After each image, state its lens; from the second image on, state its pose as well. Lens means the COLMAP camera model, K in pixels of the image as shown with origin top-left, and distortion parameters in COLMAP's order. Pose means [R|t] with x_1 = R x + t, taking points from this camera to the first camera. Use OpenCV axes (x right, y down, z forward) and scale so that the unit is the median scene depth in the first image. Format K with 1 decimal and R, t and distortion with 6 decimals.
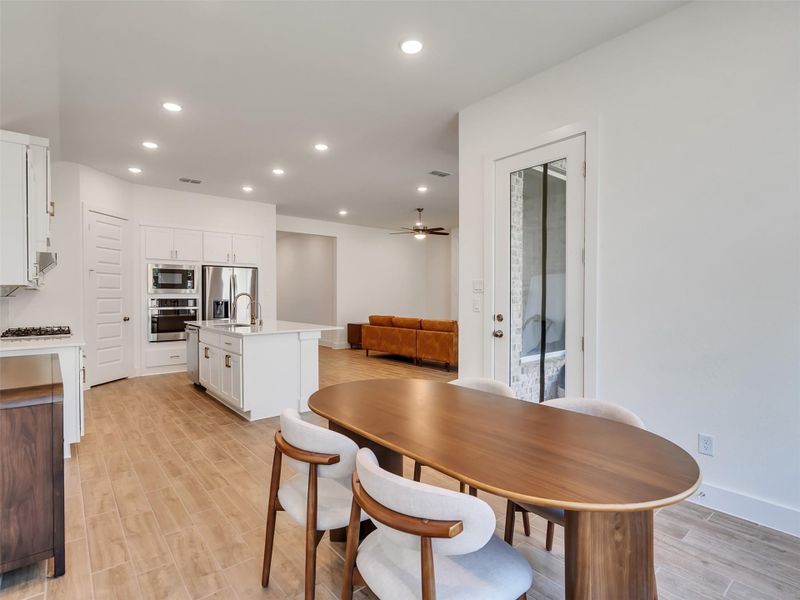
lens RADIAL K [[408.8, 0, 393.7], [0, 408.8, 300.6], [0, 0, 1]] dist [-0.008116, 0.006239]
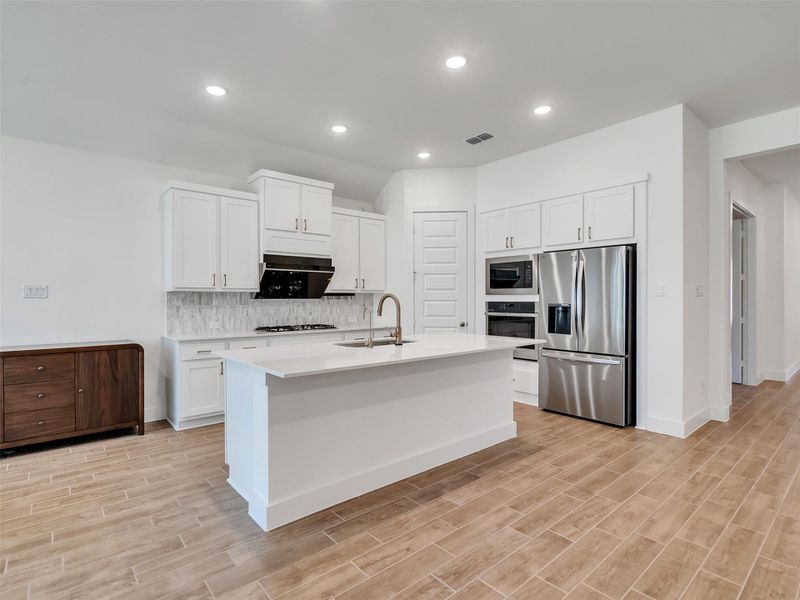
lens RADIAL K [[408.8, 0, 393.7], [0, 408.8, 300.6], [0, 0, 1]] dist [-0.008116, 0.006239]
pose [[0.011924, 0.005987, -0.999911, 0.209592], [-0.008267, 0.999948, 0.005888, -0.009586], [0.999895, 0.008196, 0.011973, 0.783984]]
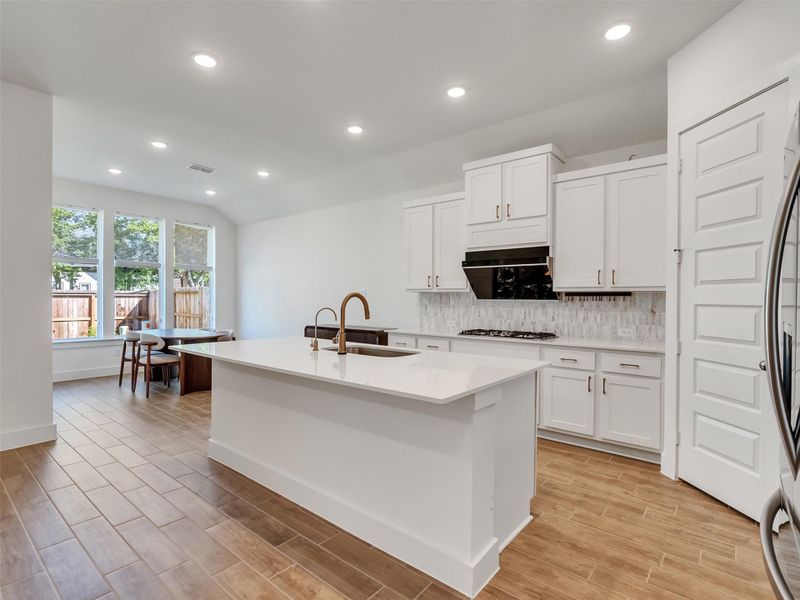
lens RADIAL K [[408.8, 0, 393.7], [0, 408.8, 300.6], [0, 0, 1]] dist [-0.008116, 0.006239]
pose [[-0.982889, -0.005071, -0.184130, -0.250411], [-0.008165, 0.999838, 0.016051, -0.013896], [0.184019, 0.017280, -0.982771, 1.202461]]
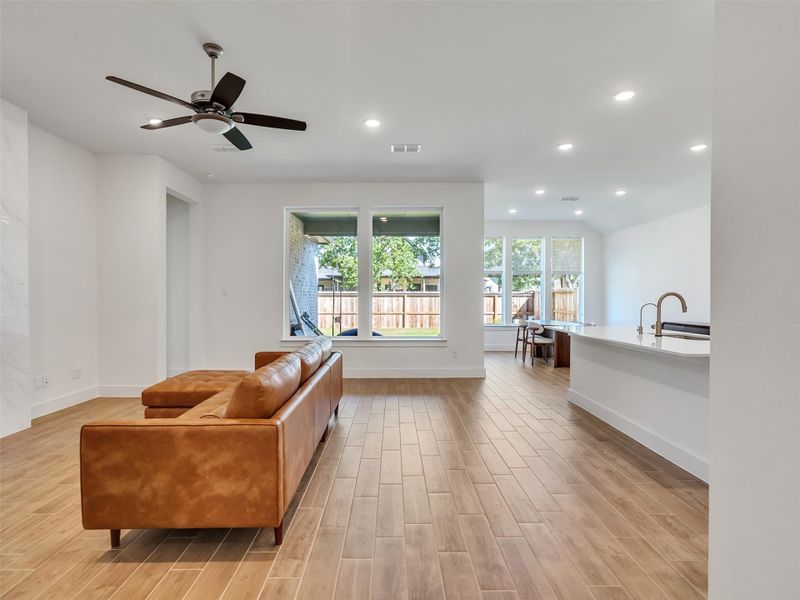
lens RADIAL K [[408.8, 0, 393.7], [0, 408.8, 300.6], [0, 0, 1]] dist [-0.008116, 0.006239]
pose [[-0.773215, -0.007489, 0.634100, -0.349105], [0.005836, 0.999804, 0.018924, -0.016208], [-0.634118, 0.018333, -0.773019, 1.463068]]
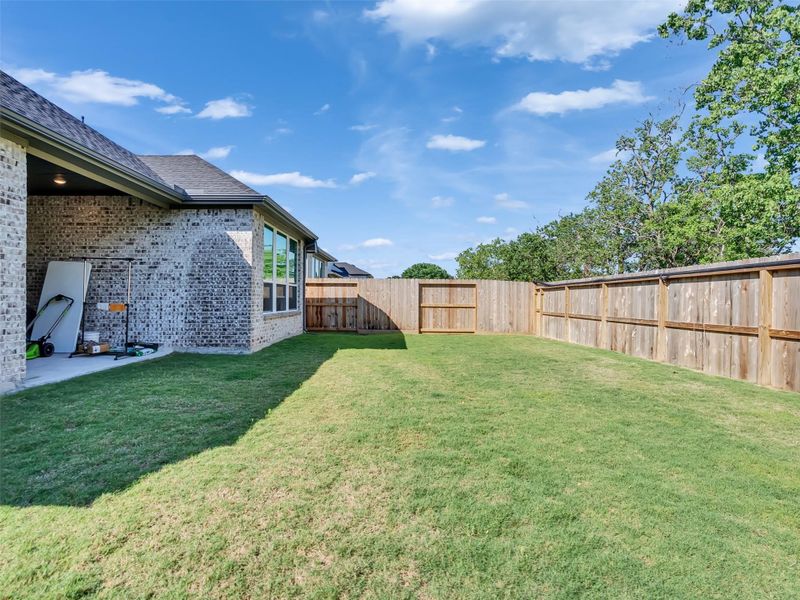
lens RADIAL K [[408.8, 0, 393.7], [0, 408.8, 300.6], [0, 0, 1]] dist [-0.008116, 0.006239]
pose [[0.640605, 0.001835, 0.767868, 0.304831], [0.003258, 0.999982, -0.005108, 0.063378], [-0.767864, 0.005775, 0.640587, -0.744096]]
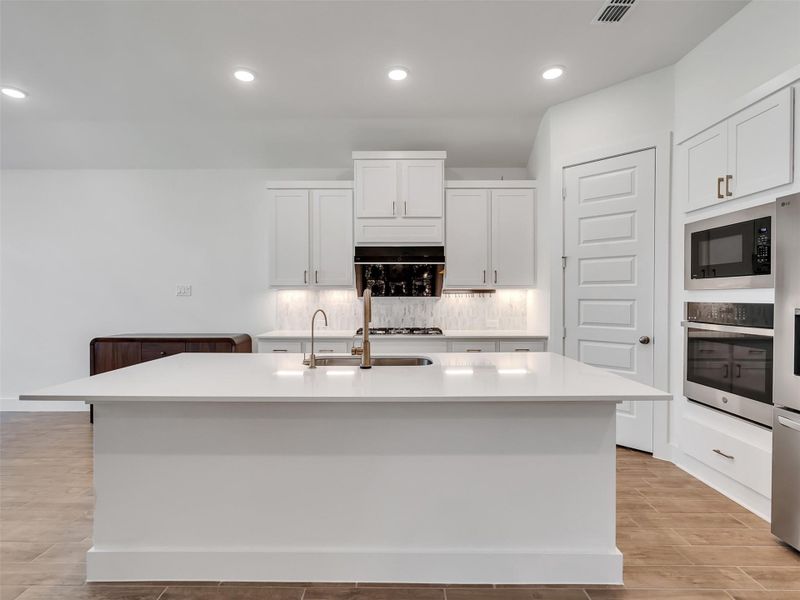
lens RADIAL K [[408.8, 0, 393.7], [0, 408.8, 300.6], [0, 0, 1]] dist [-0.008116, 0.006239]
pose [[-0.640480, 0.008345, -0.767930, -0.046880], [-0.006699, 0.999842, 0.016452, -0.011292], [0.767946, 0.015682, -0.640323, 1.014015]]
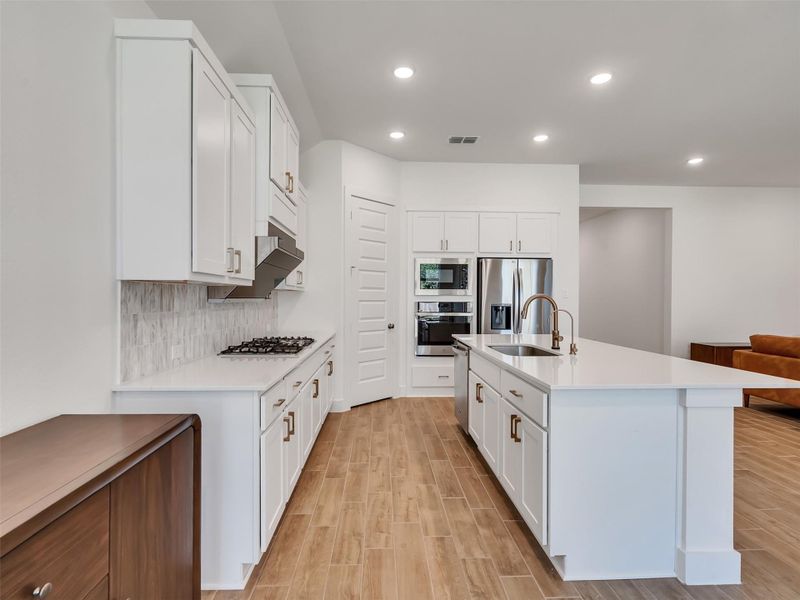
lens RADIAL K [[408.8, 0, 393.7], [0, 408.8, 300.6], [0, 0, 1]] dist [-0.008116, 0.006239]
pose [[0.794426, 0.007874, -0.607310, -0.141898], [-0.011164, 0.999936, -0.001639, -0.005106], [0.607259, 0.008082, 0.794463, 0.325844]]
